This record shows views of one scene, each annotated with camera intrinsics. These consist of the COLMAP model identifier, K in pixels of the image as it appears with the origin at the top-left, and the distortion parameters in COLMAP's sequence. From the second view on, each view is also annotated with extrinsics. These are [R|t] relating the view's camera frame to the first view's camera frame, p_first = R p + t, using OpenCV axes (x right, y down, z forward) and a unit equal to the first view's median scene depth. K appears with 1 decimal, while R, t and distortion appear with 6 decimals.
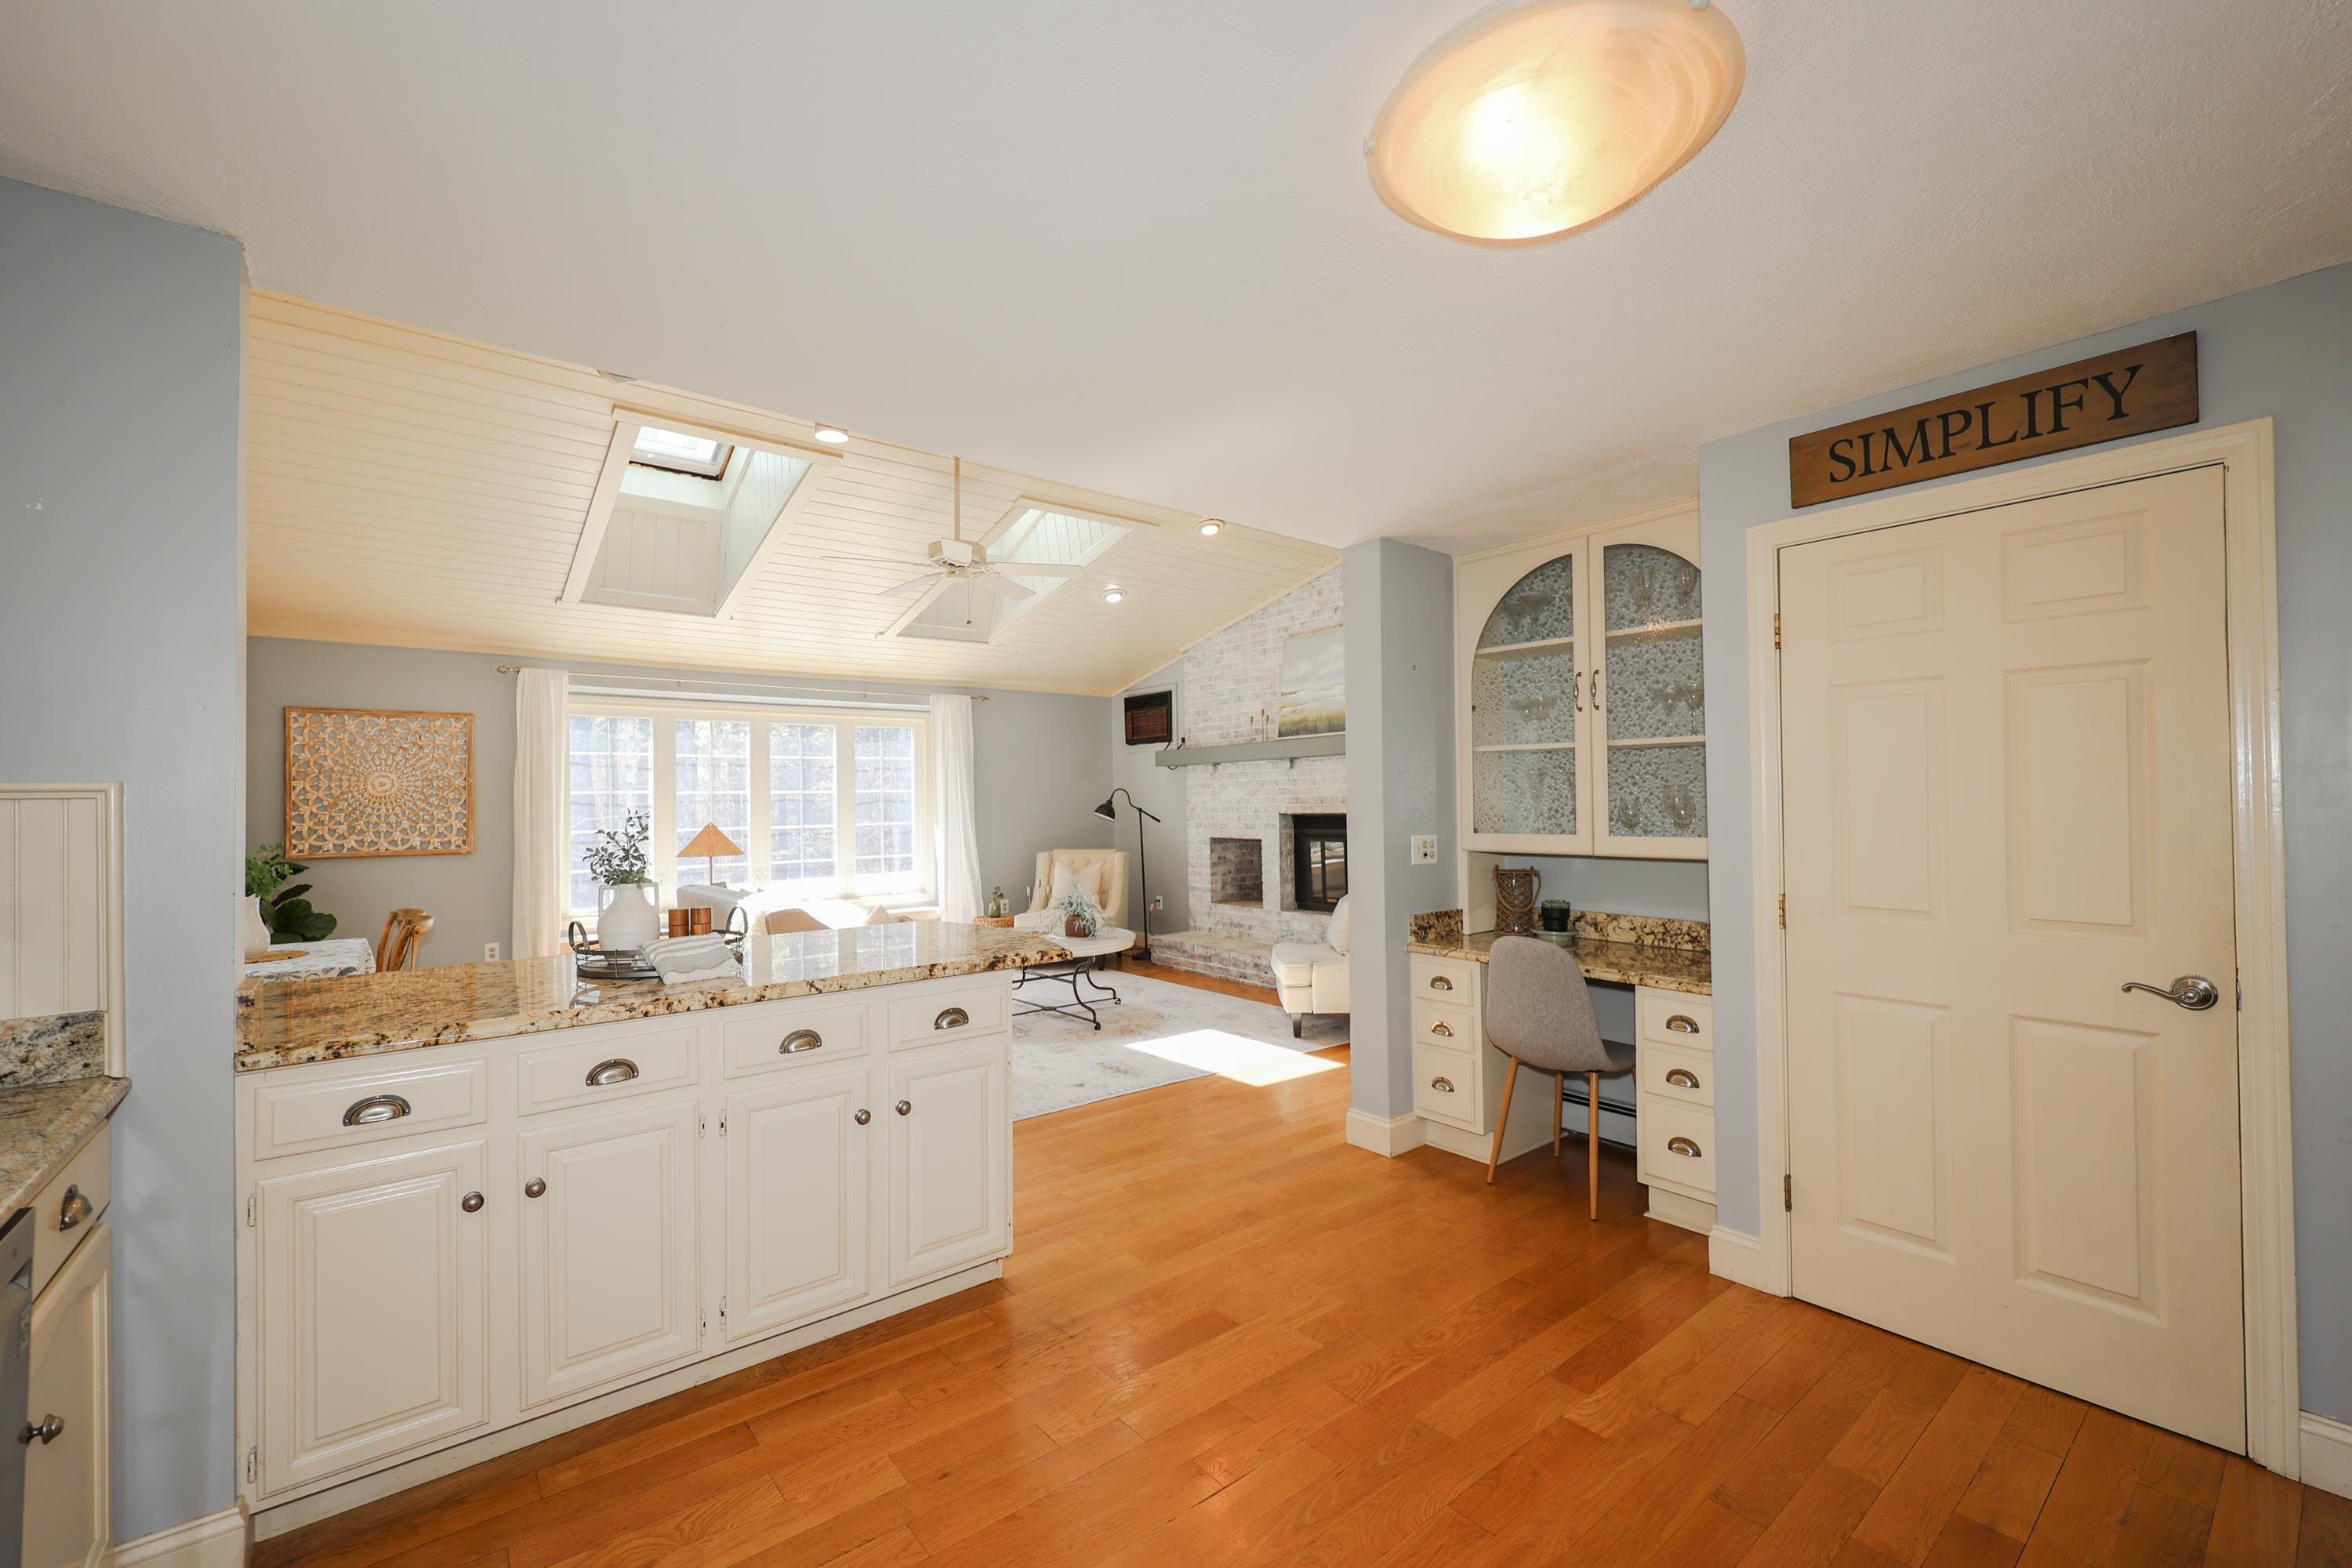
lens RADIAL K [[965.6, 0, 1172.6], [0, 965.6, 792.8], [0, 0, 1]] dist [0.000717, 0.001172]
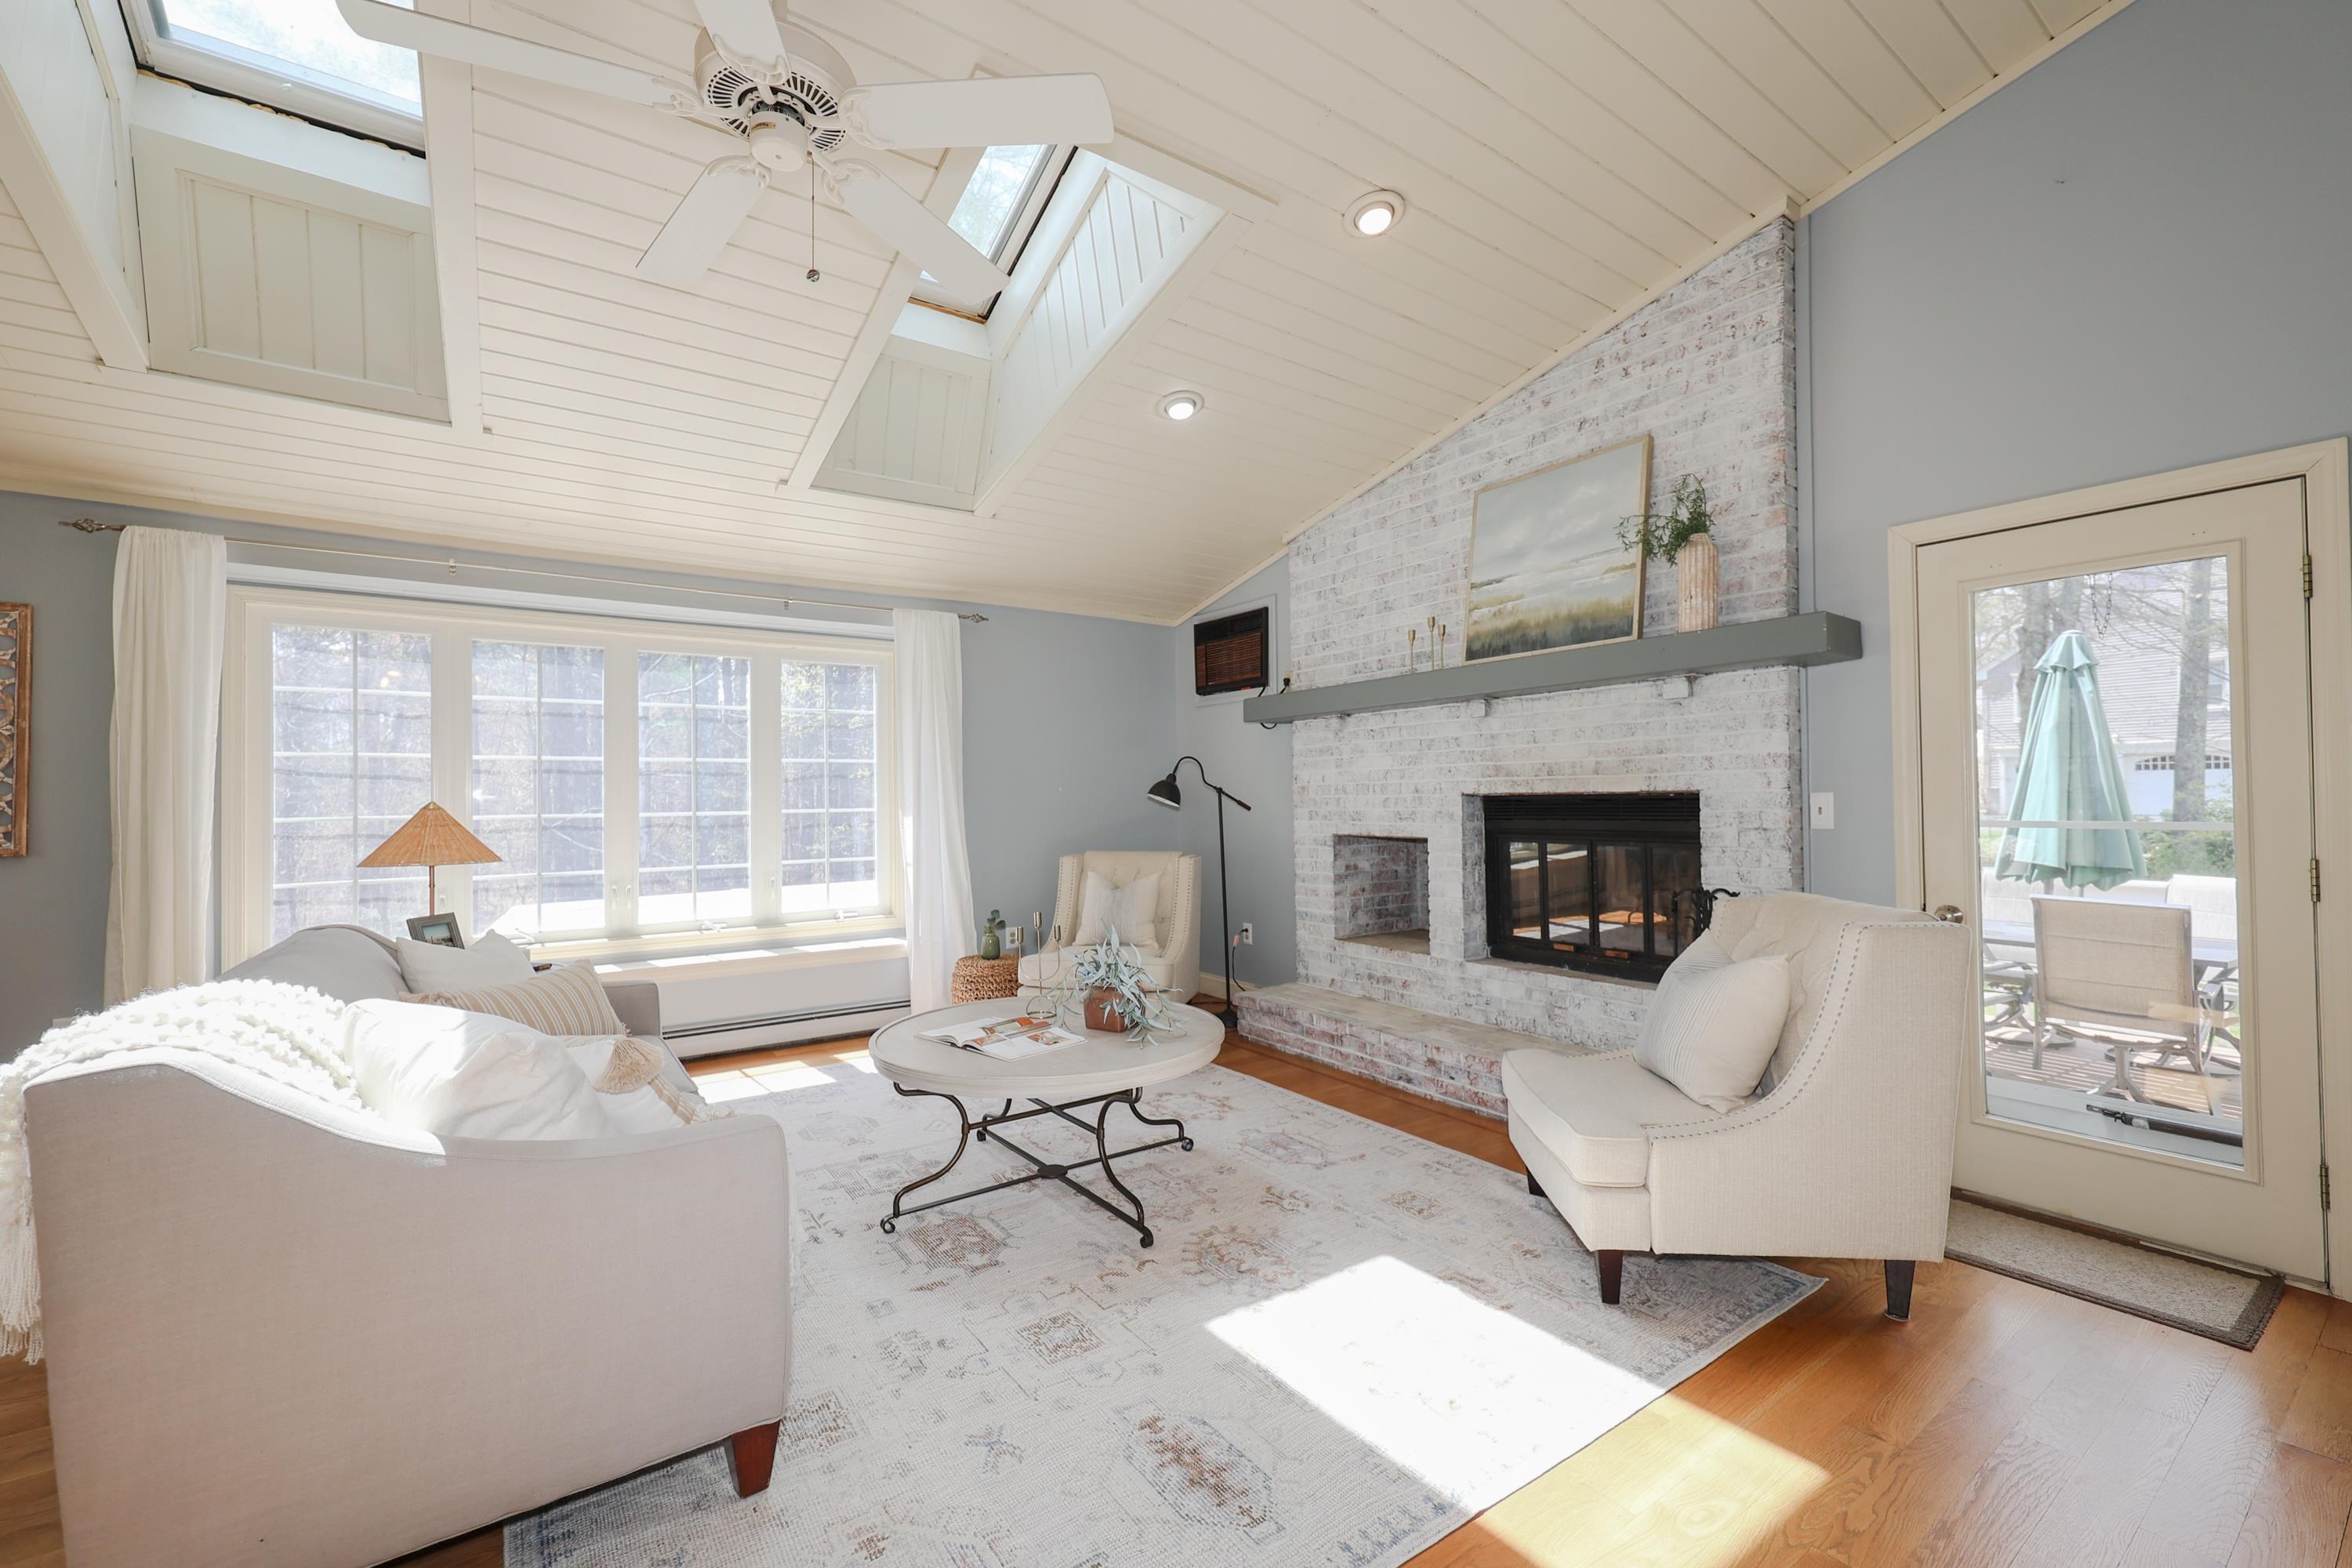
lens RADIAL K [[965.6, 0, 1177.7], [0, 965.6, 786.7], [0, 0, 1]] dist [0.000717, 0.001172]
pose [[0.998336, 0.002825, -0.057589, -0.026449], [-0.002887, 0.999995, -0.000999, 0.017119], [0.057586, 0.001164, 0.998340, 0.388834]]
